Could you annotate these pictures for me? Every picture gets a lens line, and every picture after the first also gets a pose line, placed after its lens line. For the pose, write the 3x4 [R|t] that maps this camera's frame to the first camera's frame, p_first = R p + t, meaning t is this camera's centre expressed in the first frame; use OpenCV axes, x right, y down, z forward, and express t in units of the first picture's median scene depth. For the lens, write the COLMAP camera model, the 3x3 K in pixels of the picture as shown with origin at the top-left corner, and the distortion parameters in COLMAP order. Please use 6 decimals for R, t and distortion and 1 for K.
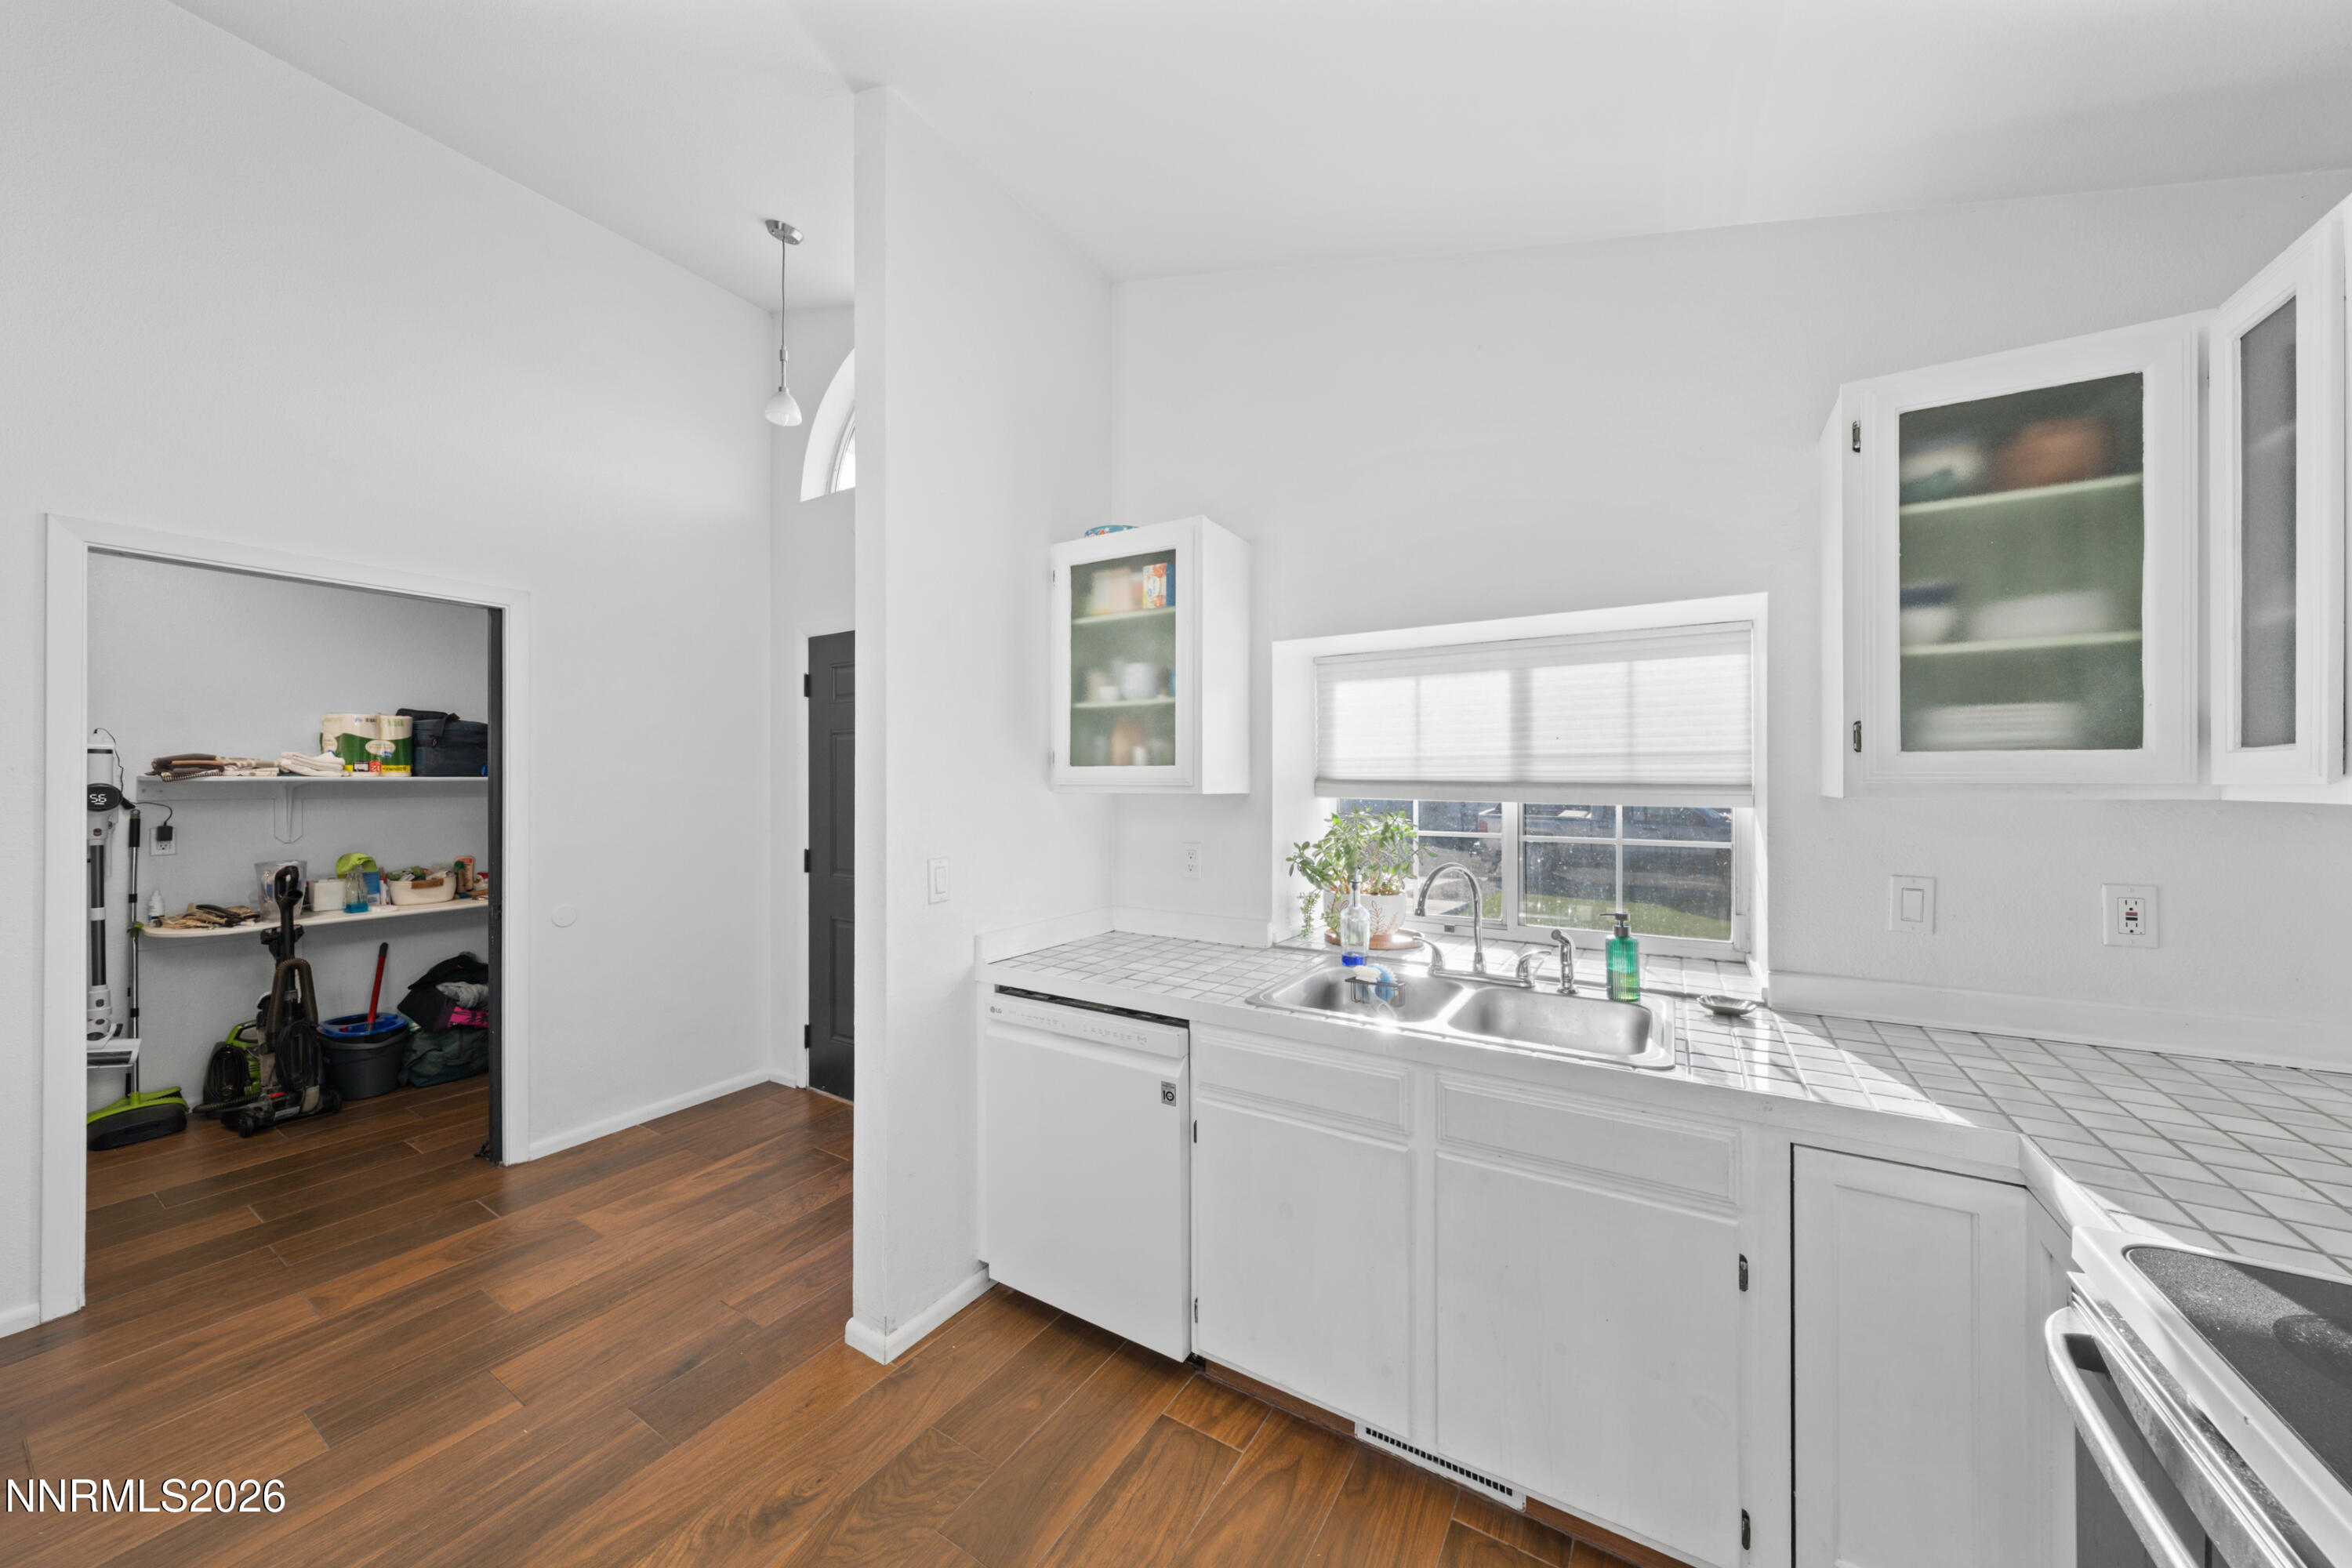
lens RADIAL K [[800.6, 0, 1182.8], [0, 800.6, 780.6], [0, 0, 1]] dist [0.000858, -0.000669]
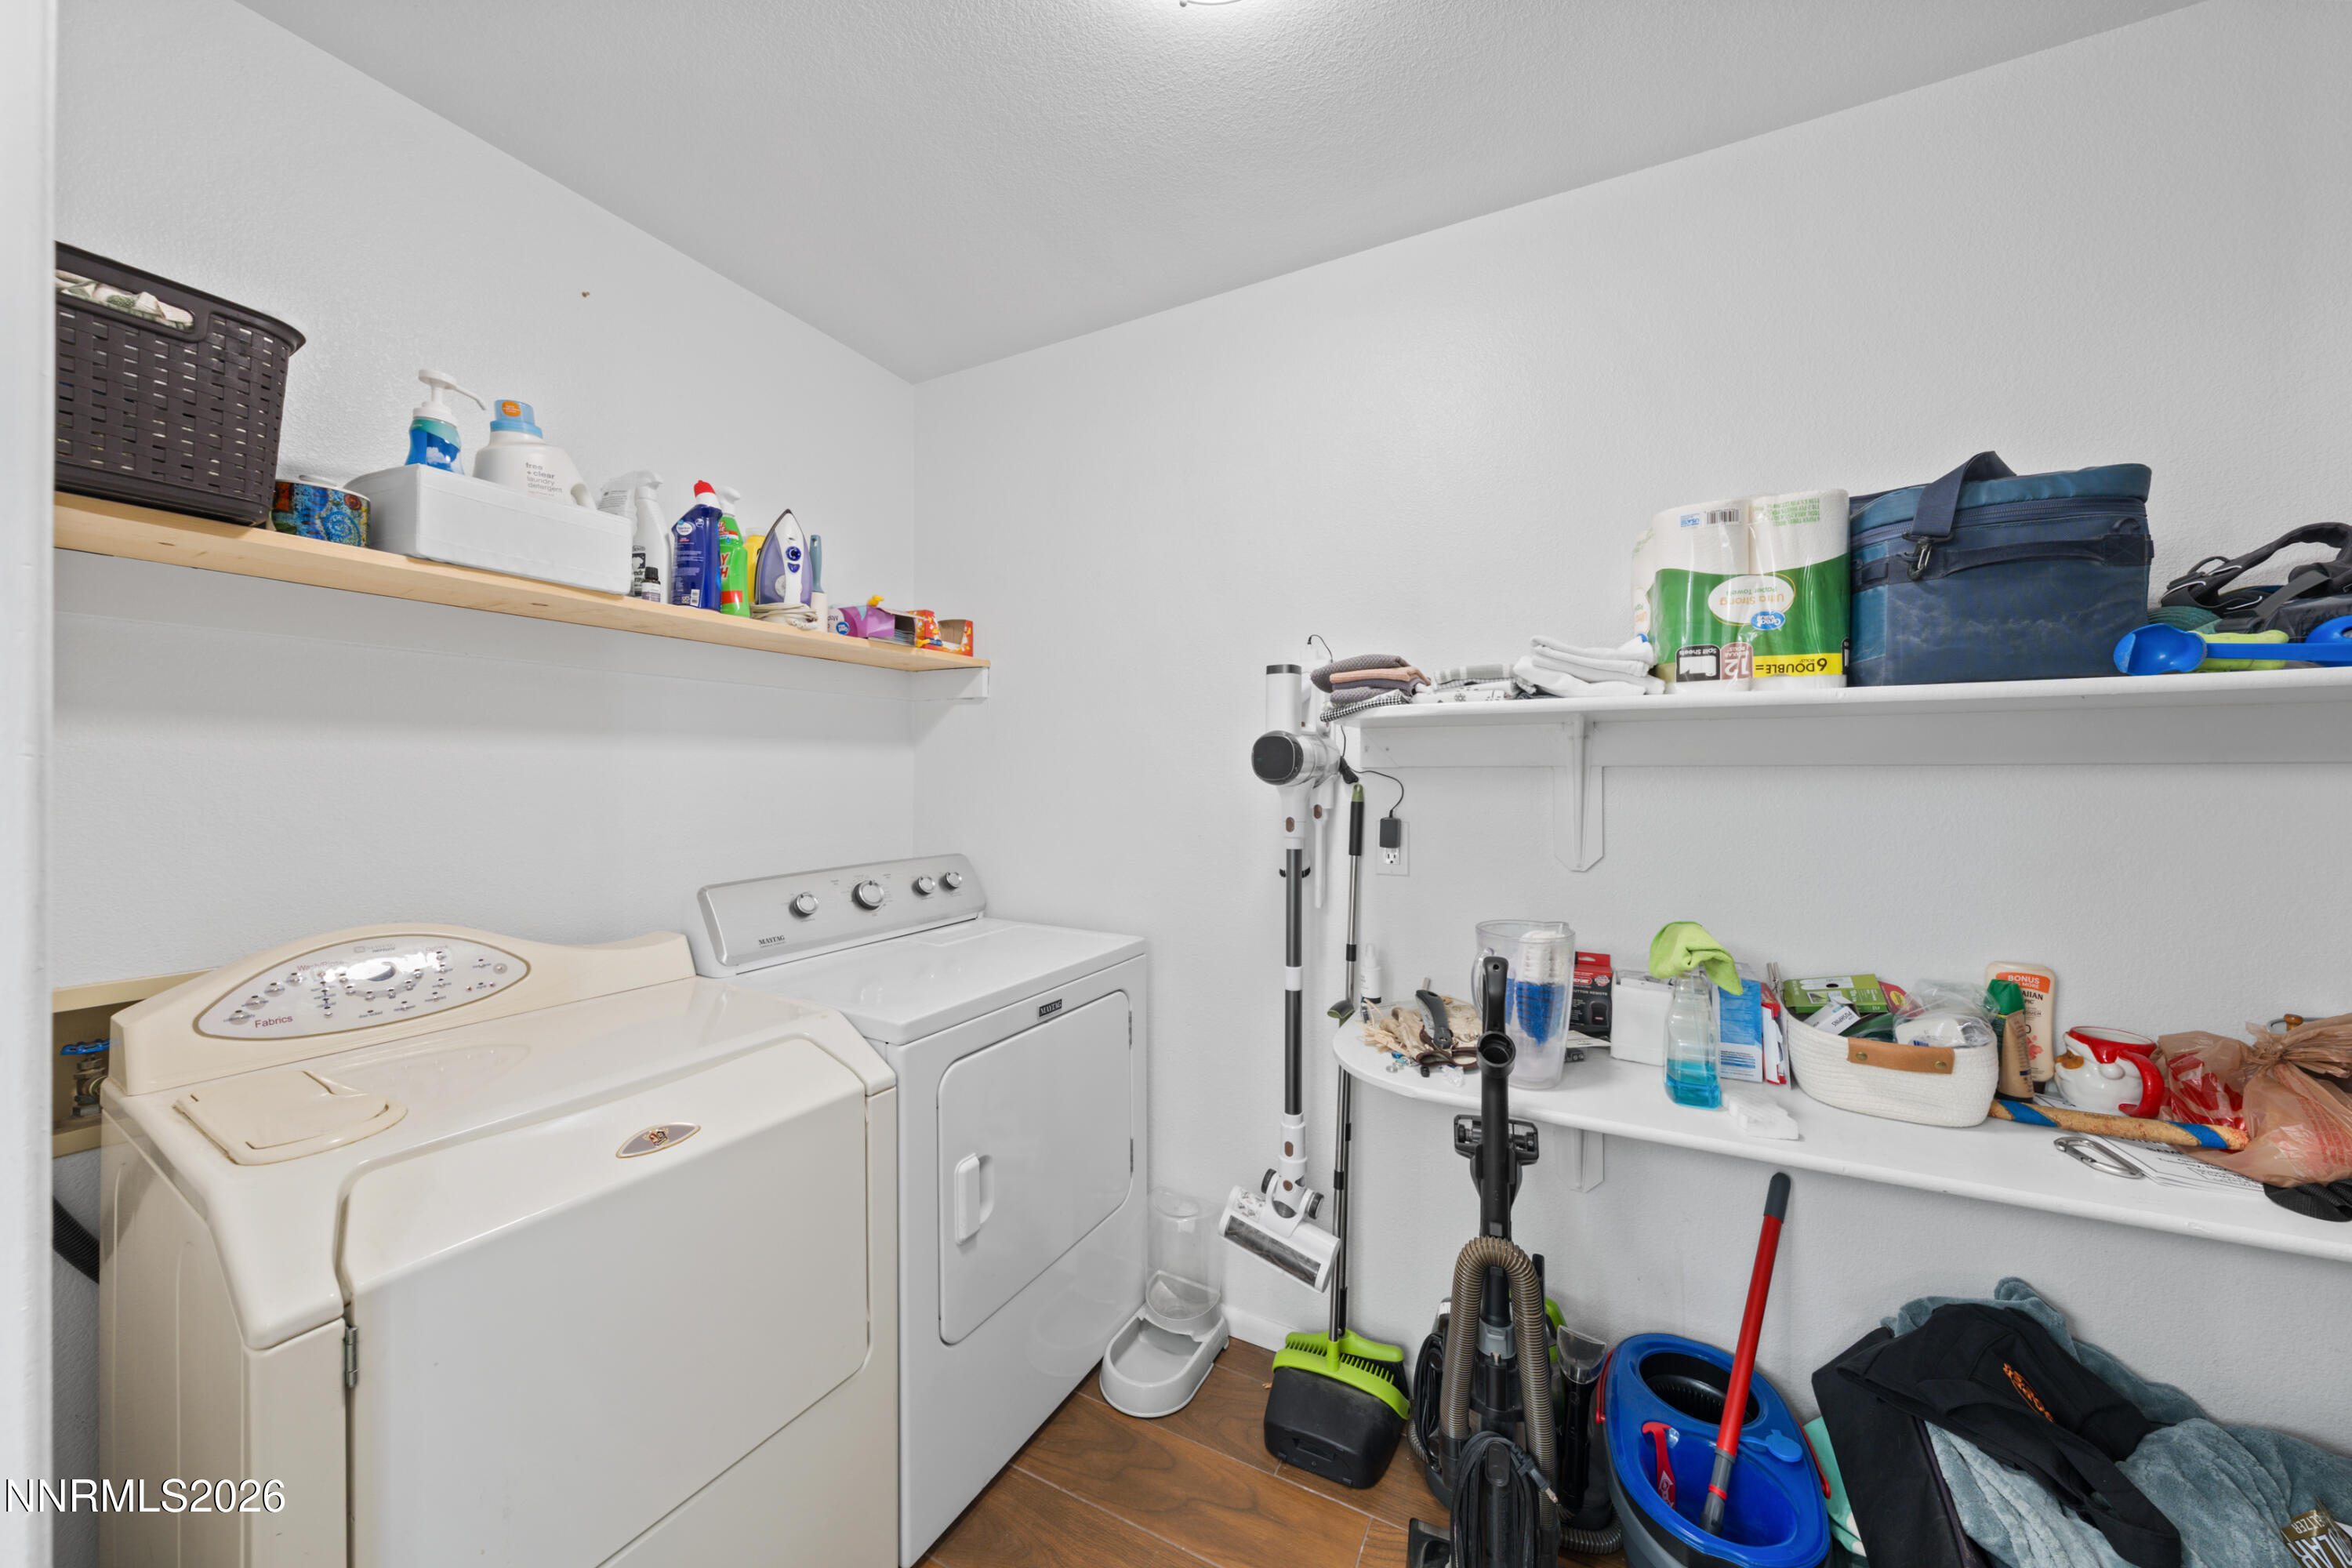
lens RADIAL K [[800.6, 0, 1185.6], [0, 800.6, 781.3], [0, 0, 1]] dist [0.000858, -0.000669]
pose [[0.066913, 0.005985, -0.997741, -0.703991], [0.000786, 0.999981, 0.006051, 0.027281], [0.997759, -0.001189, 0.066907, 0.758321]]
